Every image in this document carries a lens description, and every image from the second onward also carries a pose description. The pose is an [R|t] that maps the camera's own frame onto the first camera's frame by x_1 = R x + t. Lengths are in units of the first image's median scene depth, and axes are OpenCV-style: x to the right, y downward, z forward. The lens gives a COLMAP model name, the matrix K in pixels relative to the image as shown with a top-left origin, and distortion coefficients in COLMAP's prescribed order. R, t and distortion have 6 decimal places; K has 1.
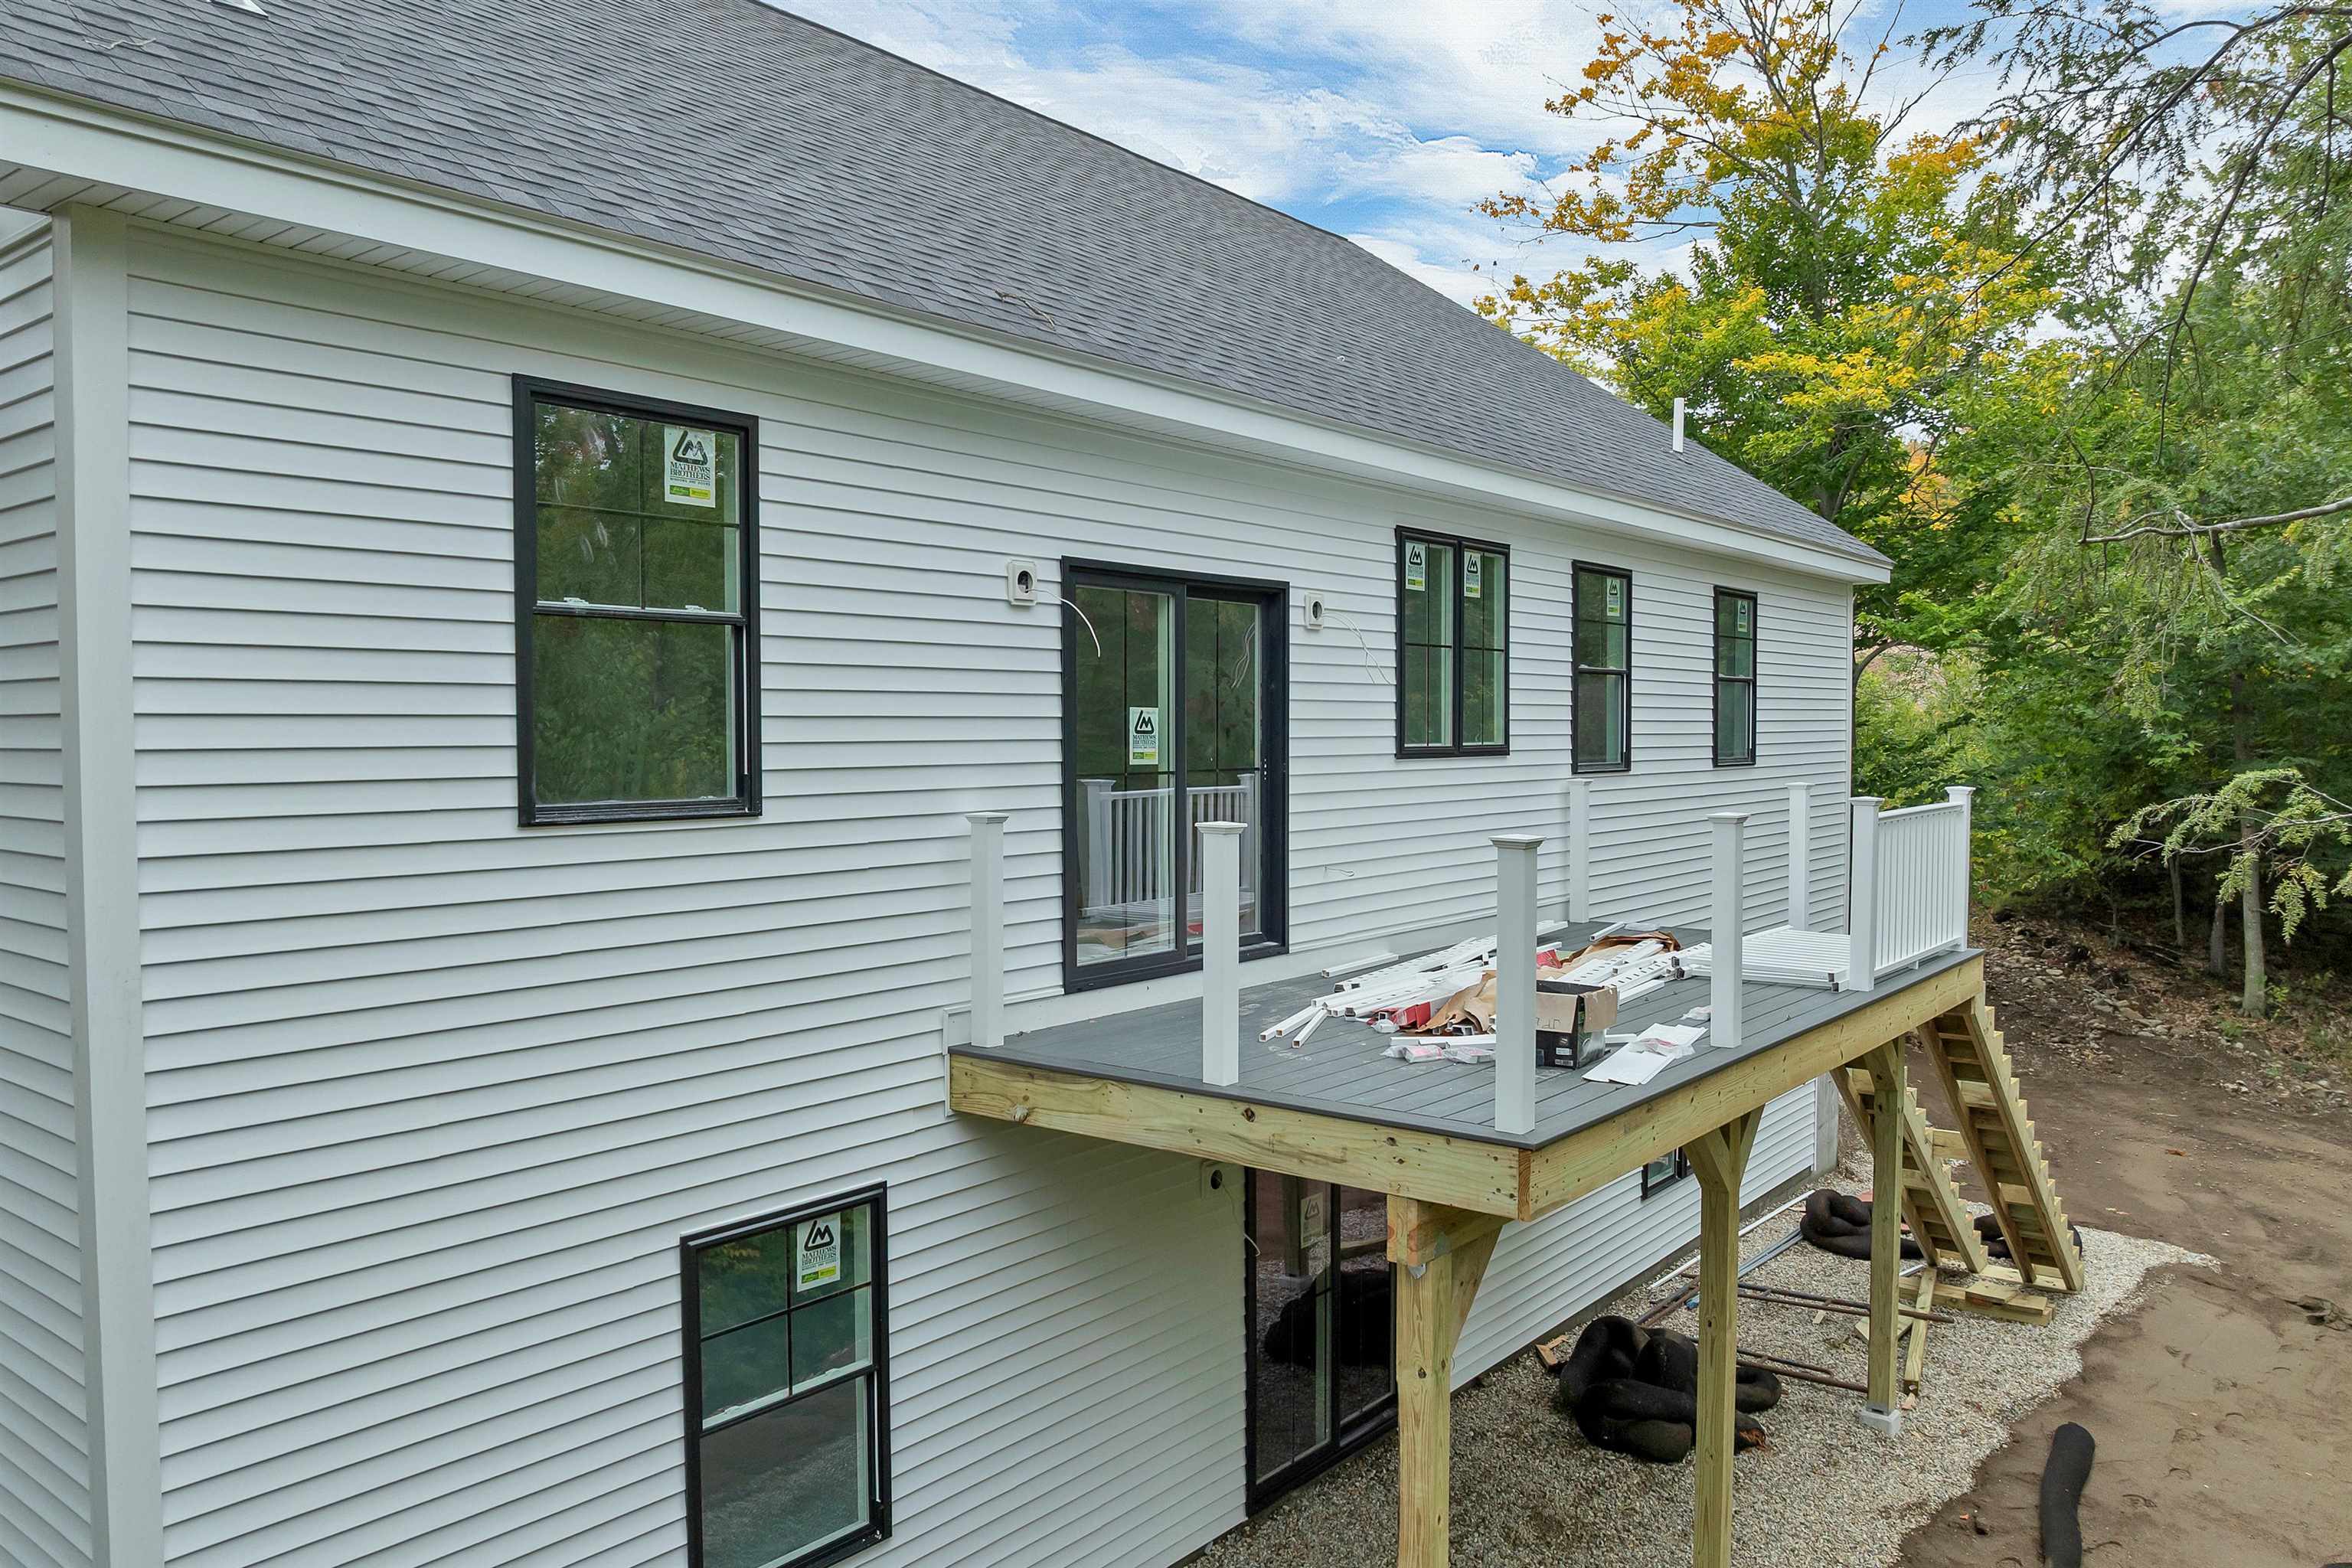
lens RADIAL K [[1698.4, 0, 1176.0], [0, 1698.4, 784.0], [0, 0, 1]] dist [-0.033143, -0.001222]
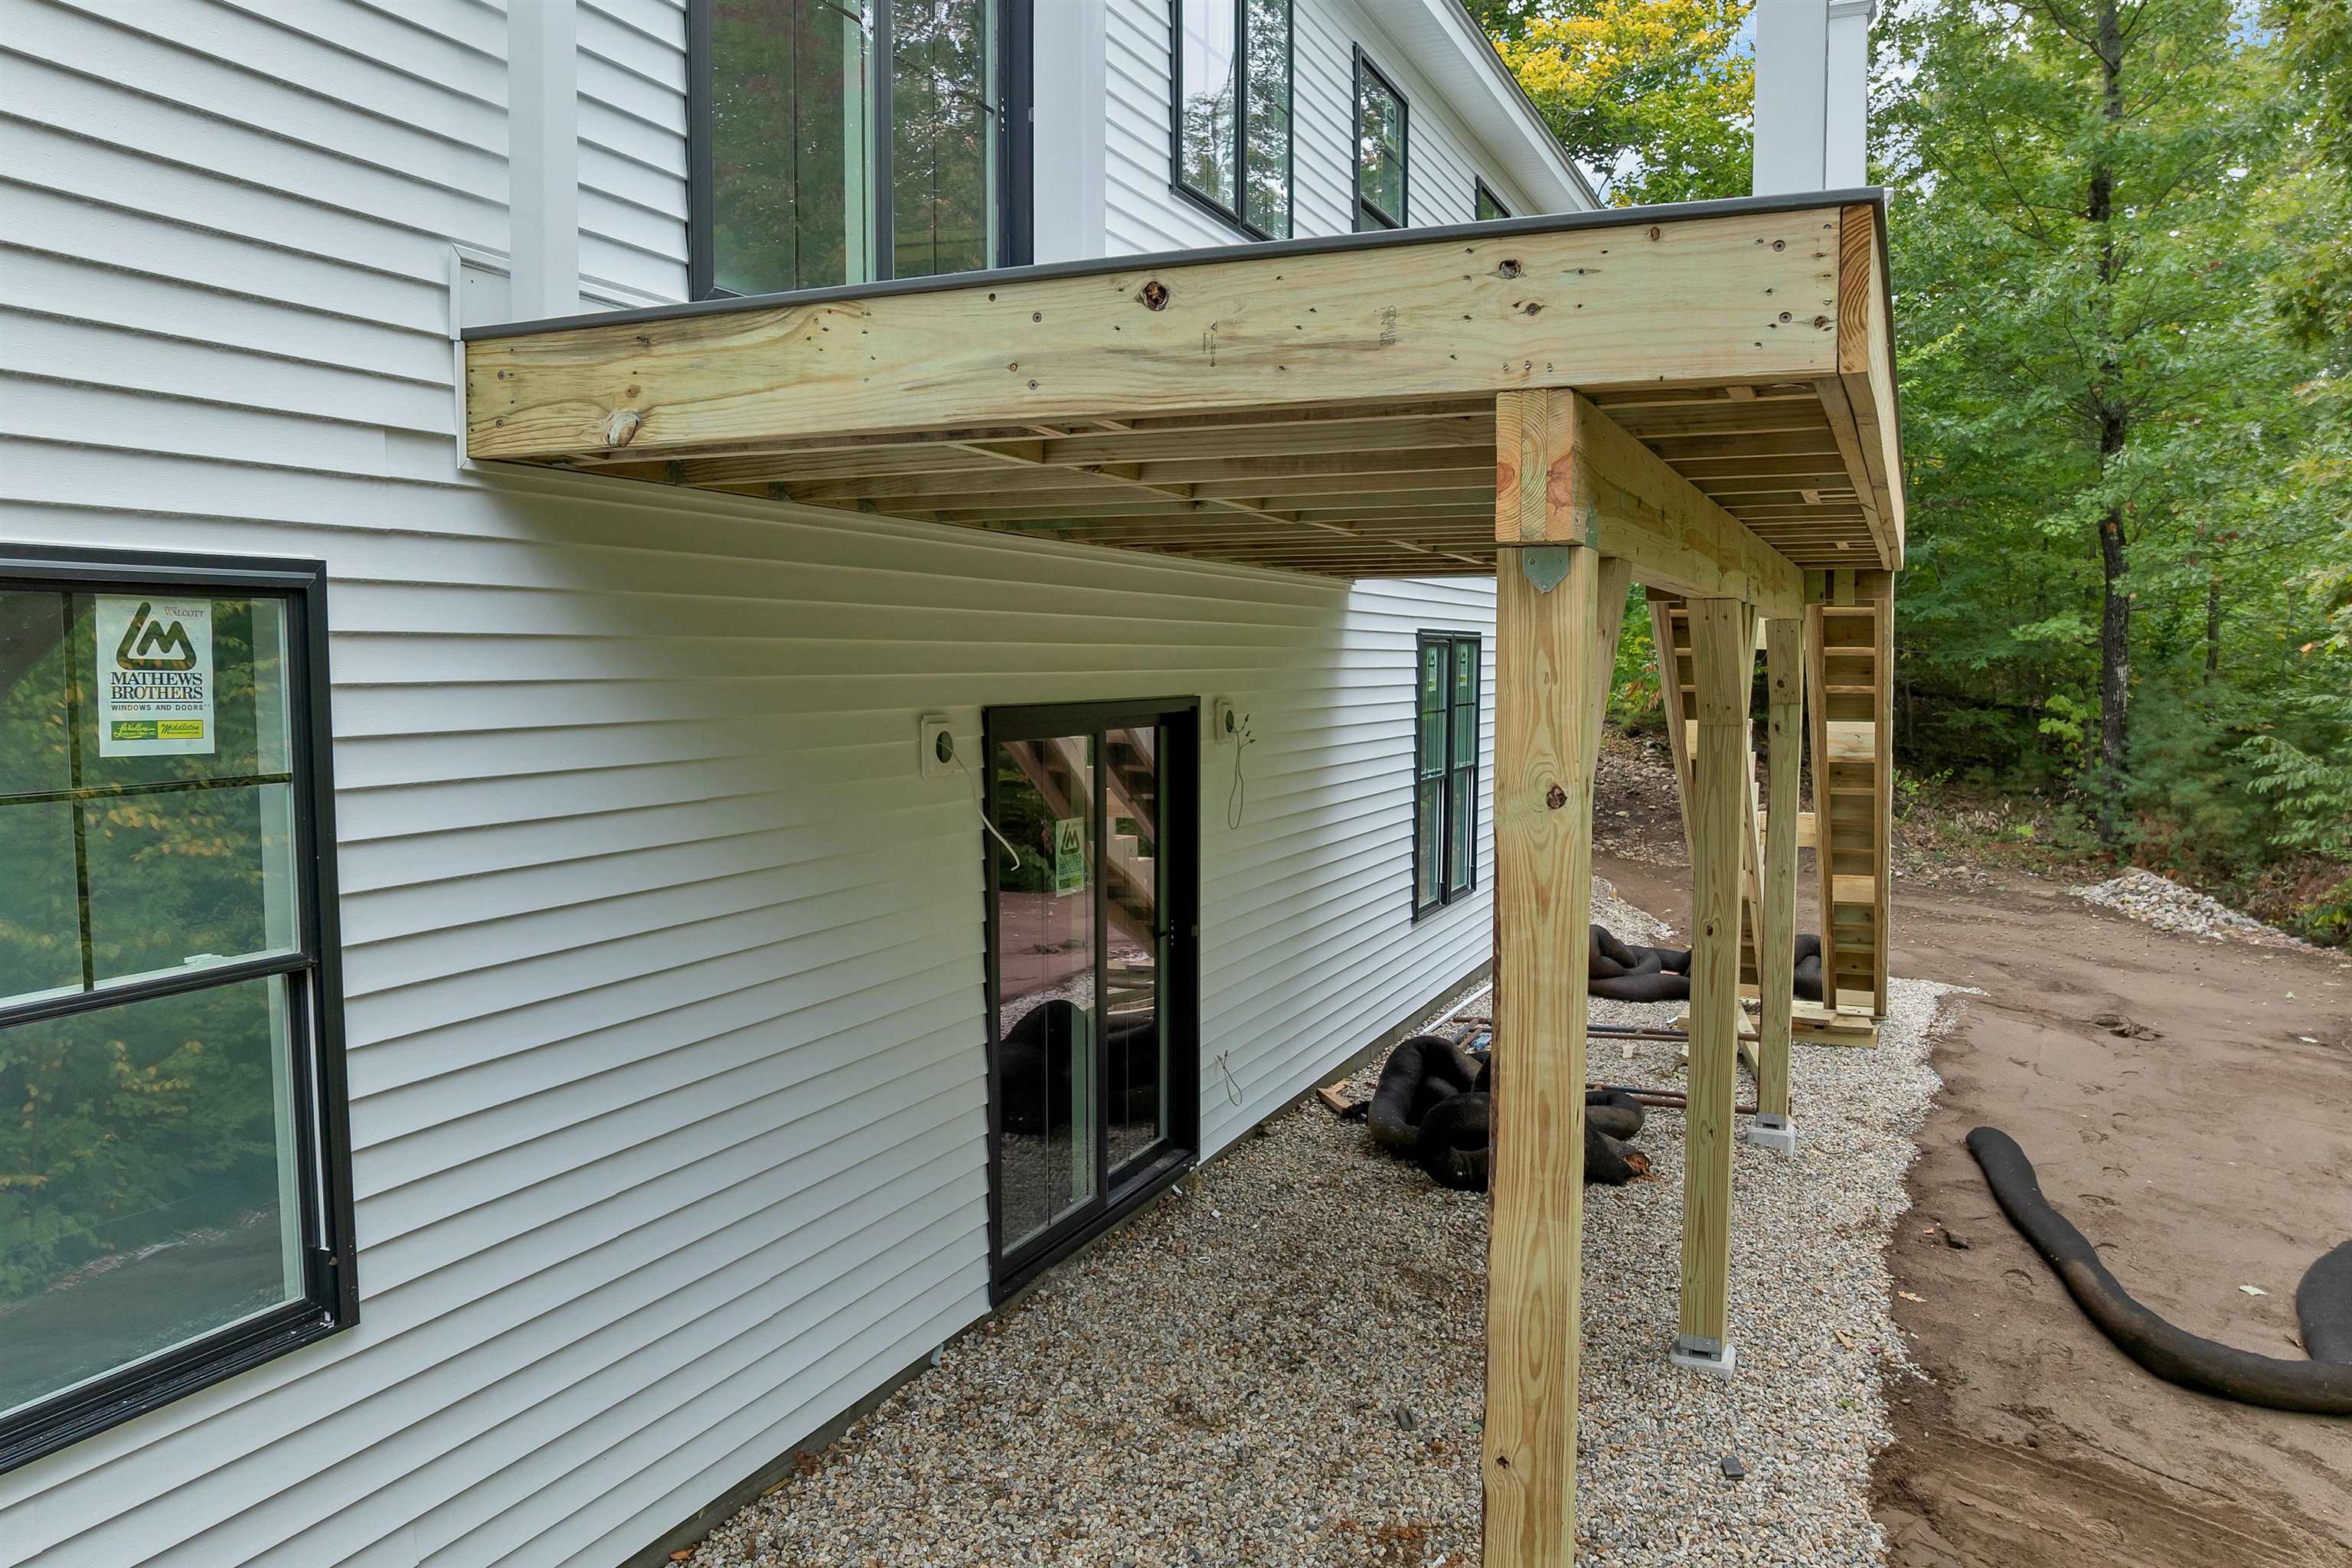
lens RADIAL K [[1710.1, 0, 1176.0], [0, 1710.1, 784.0], [0, 0, 1]] dist [0.016450, -0.114121]
pose [[0.967169, -0.016809, 0.253576, -0.049598], [0.005787, 0.999008, 0.044149, 0.212793], [-0.254067, -0.041232, 0.966307, 0.375527]]
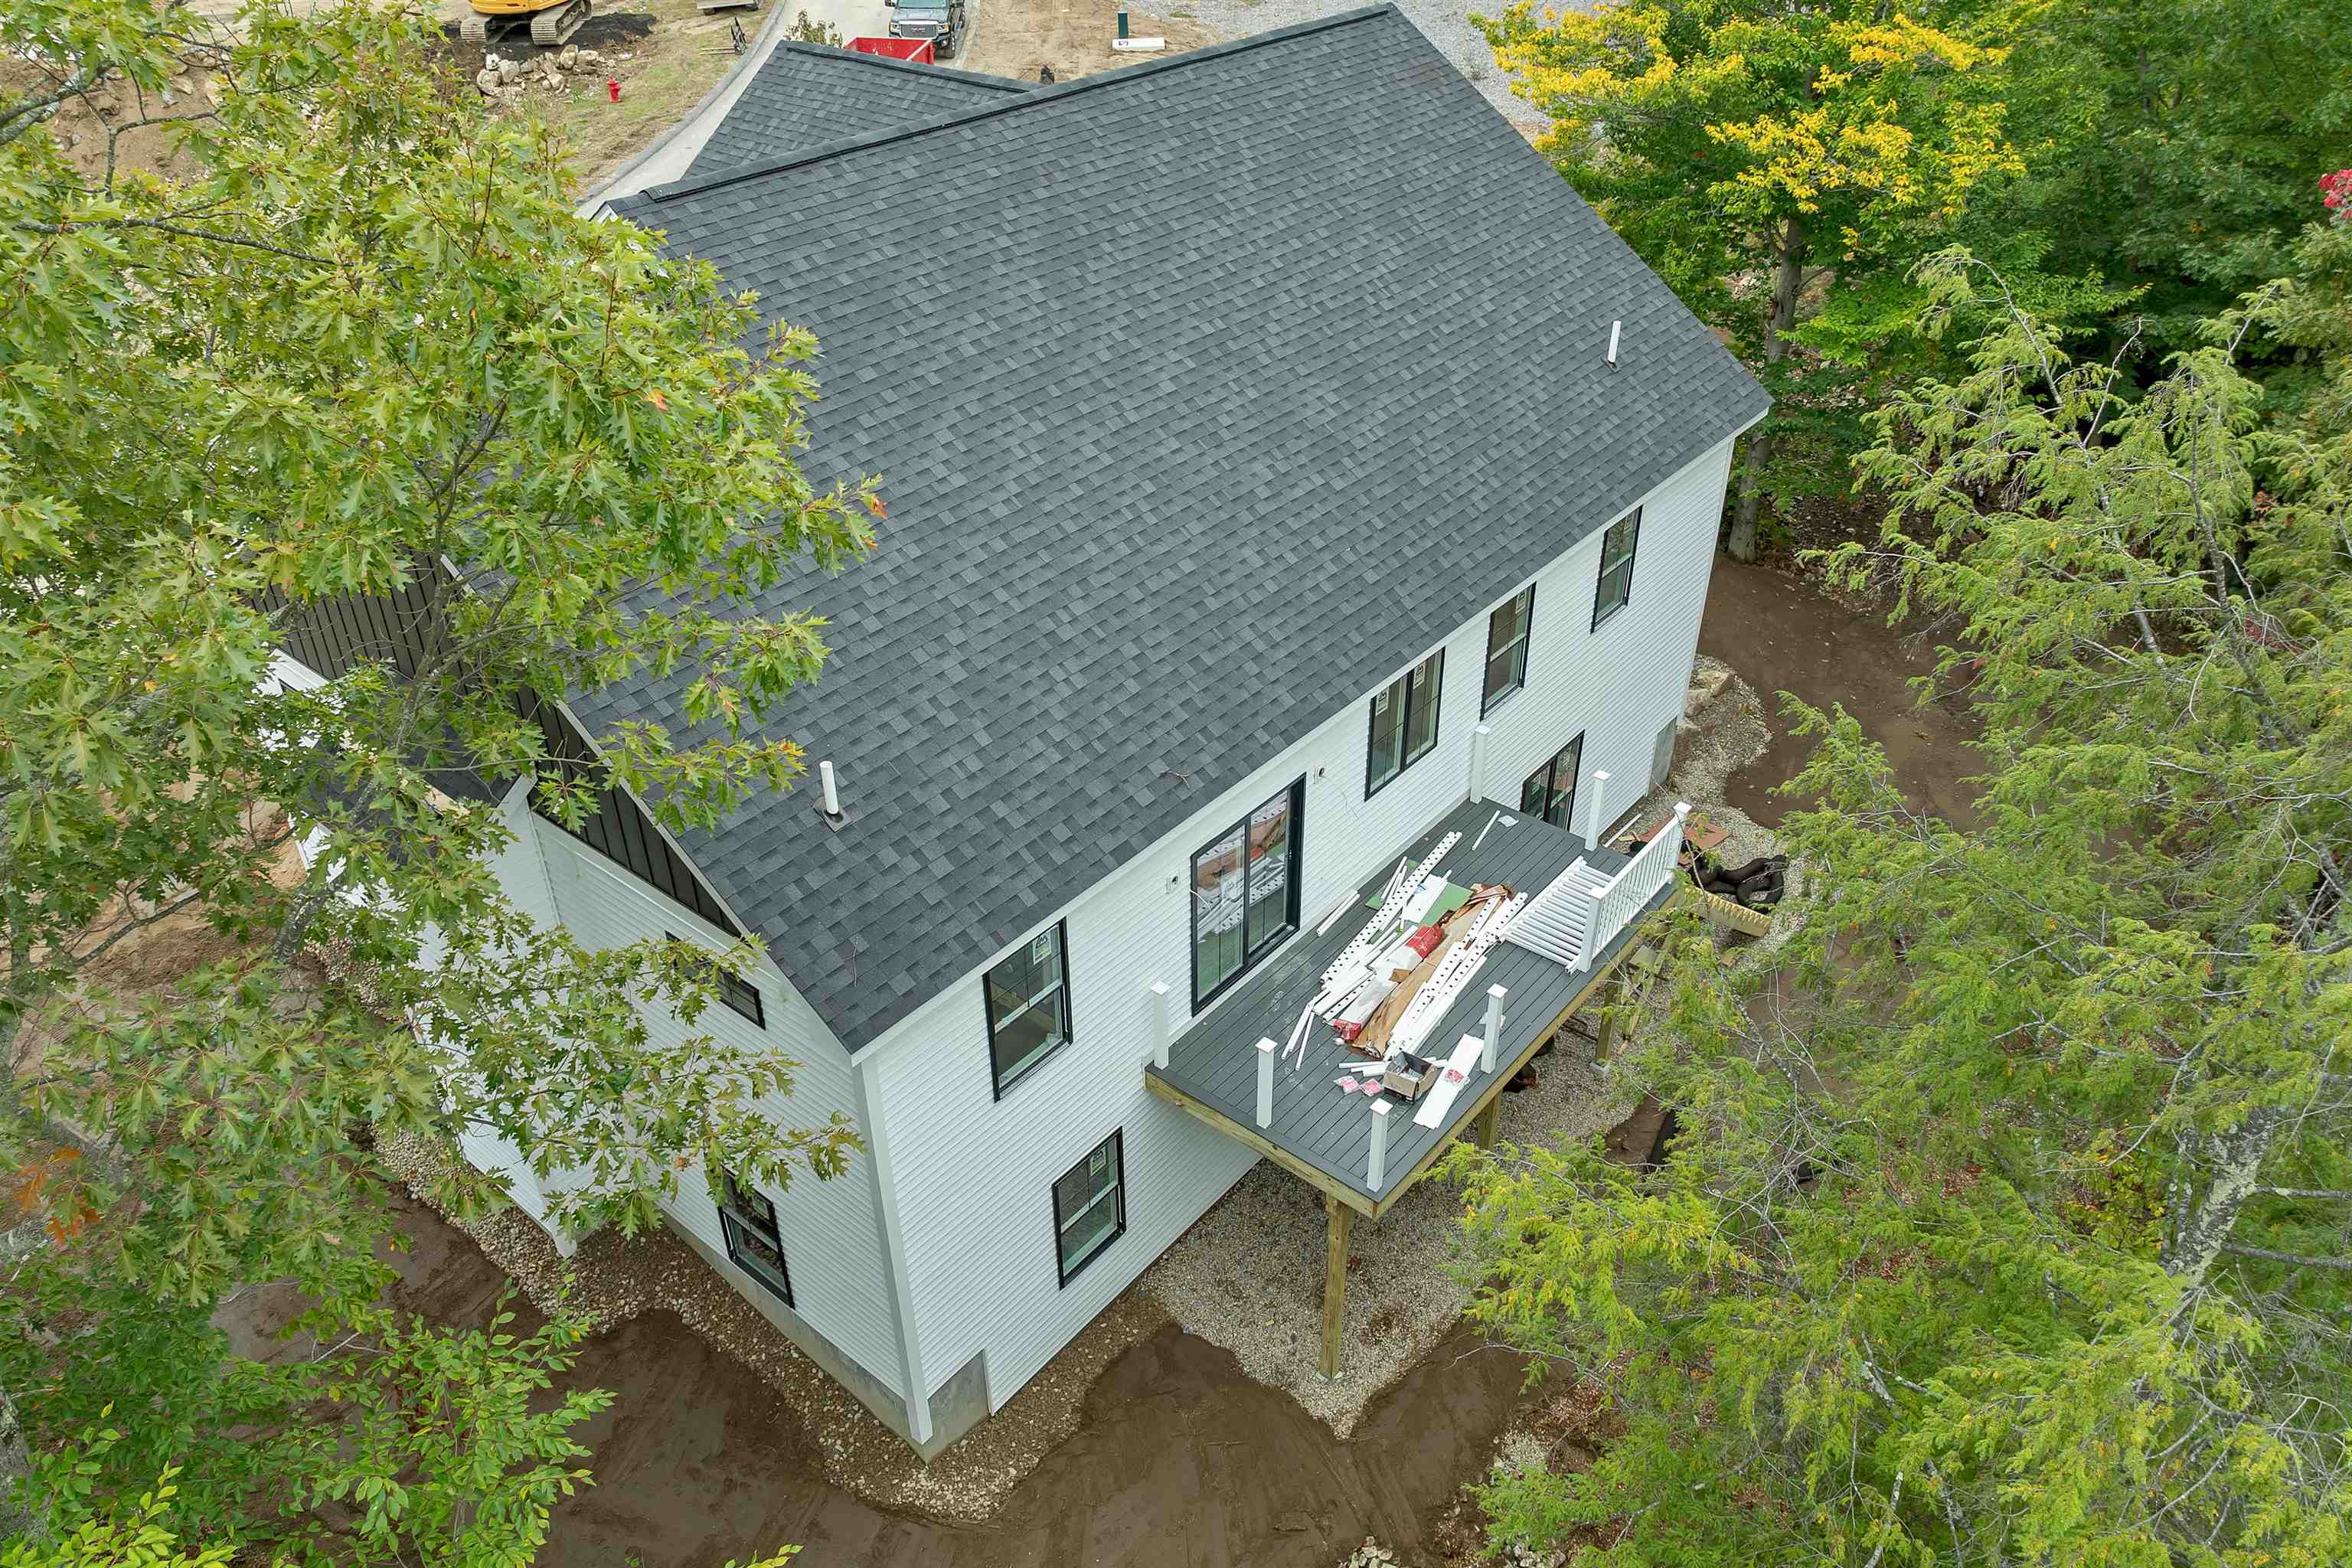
lens RADIAL K [[1698.4, 0, 1176.0], [0, 1698.4, 784.0], [0, 0, 1]] dist [-0.033143, -0.001222]
pose [[0.998840, 0.006308, -0.047739, 0.016509], [0.020491, 0.841465, 0.539923, -1.158249], [0.043577, -0.540275, 0.840360, -0.605277]]
